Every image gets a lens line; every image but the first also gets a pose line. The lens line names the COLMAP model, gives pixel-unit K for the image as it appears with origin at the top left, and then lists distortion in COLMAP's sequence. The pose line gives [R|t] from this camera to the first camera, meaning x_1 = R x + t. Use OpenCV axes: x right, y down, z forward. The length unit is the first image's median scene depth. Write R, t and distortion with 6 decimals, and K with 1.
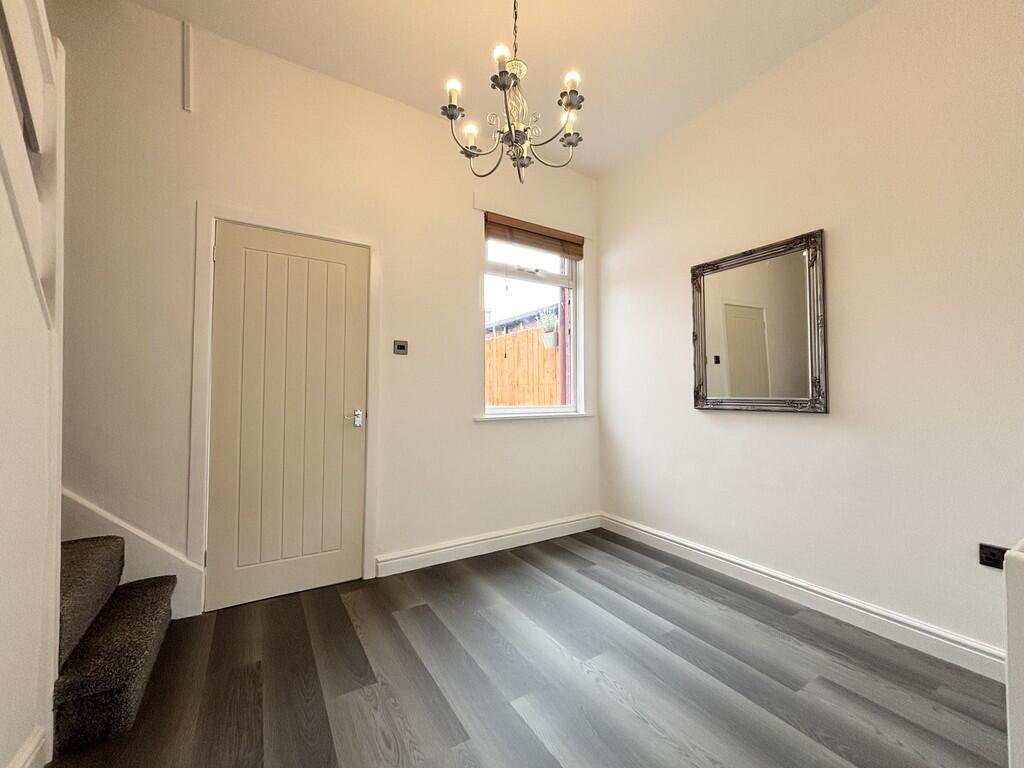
lens RADIAL K [[408.6, 0, 511.2], [0, 408.6, 383.3], [0, 0, 1]] dist [0.001016, 0.000165]
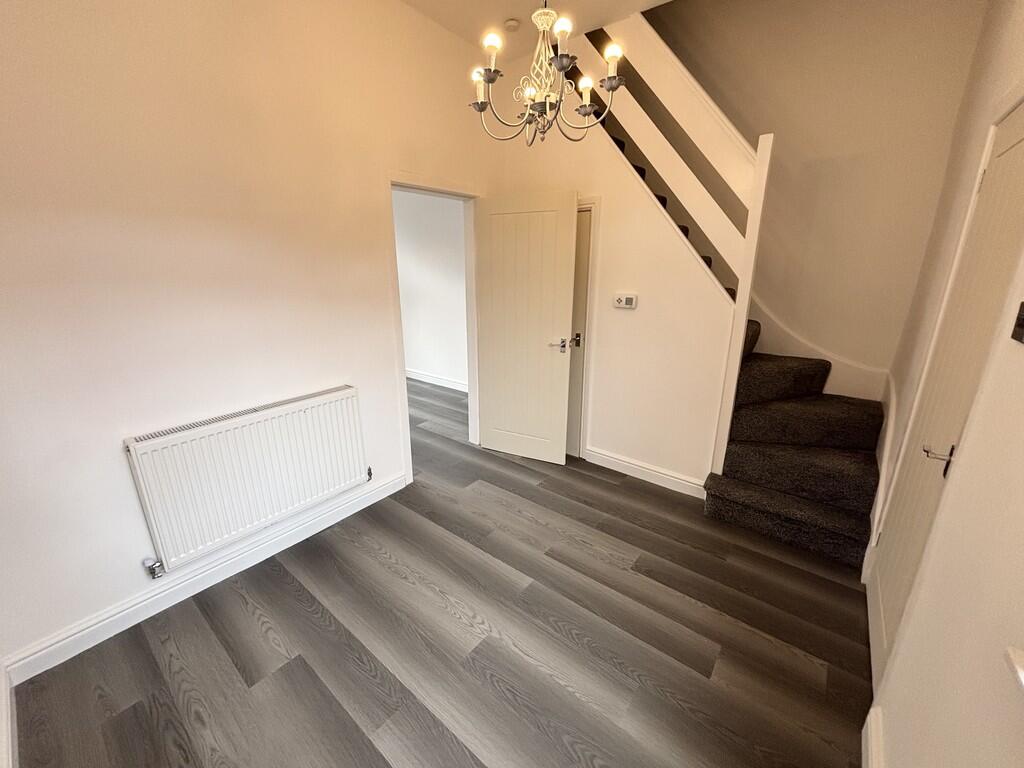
lens RADIAL K [[408.6, 0, 511.8], [0, 408.6, 382.5], [0, 0, 1]] dist [0.001016, 0.000165]
pose [[-0.942476, 0.096536, -0.320031, 0.390772], [0.014596, 0.968363, 0.249119, -0.203766], [0.333955, 0.230117, -0.914068, 1.813091]]
